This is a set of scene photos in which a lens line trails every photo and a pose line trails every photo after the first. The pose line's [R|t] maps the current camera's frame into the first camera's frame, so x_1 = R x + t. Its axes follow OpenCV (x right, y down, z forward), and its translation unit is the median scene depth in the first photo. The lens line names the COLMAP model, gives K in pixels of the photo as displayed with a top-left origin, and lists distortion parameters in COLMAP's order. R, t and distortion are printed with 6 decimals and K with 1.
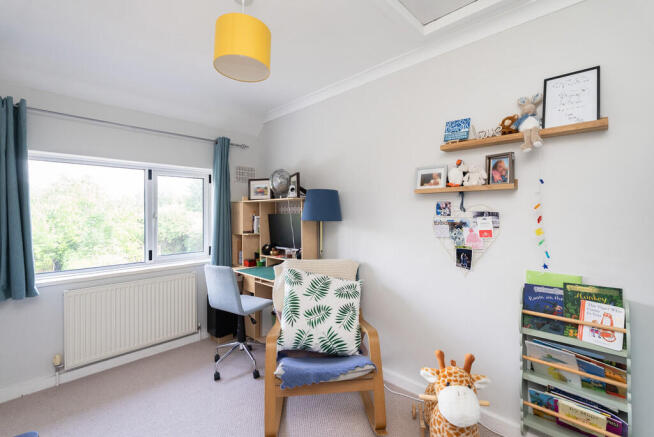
lens RADIAL K [[294.4, 0, 327.1], [0, 294.4, 208.5], [0, 0, 1]] dist [0.000310, -0.000004]
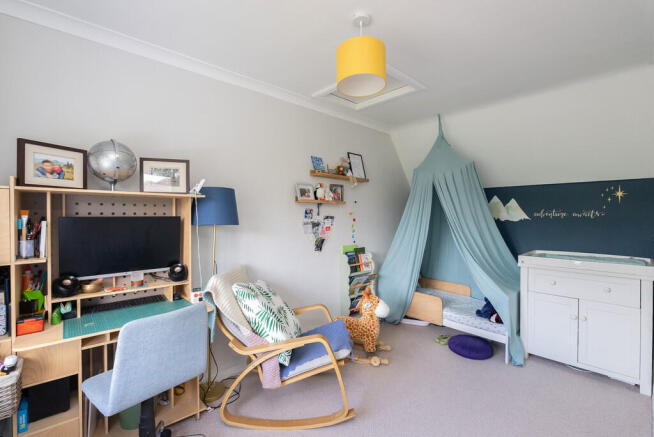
lens RADIAL K [[300.2, 0, 327.0], [0, 300.2, 218.5], [0, 0, 1]] dist [-0.000538, -0.000071]
pose [[0.065342, -0.001062, 0.997862, -1.137227], [-0.018299, 0.999830, 0.002262, 0.020545], [-0.997695, -0.018408, 0.065312, 0.838058]]
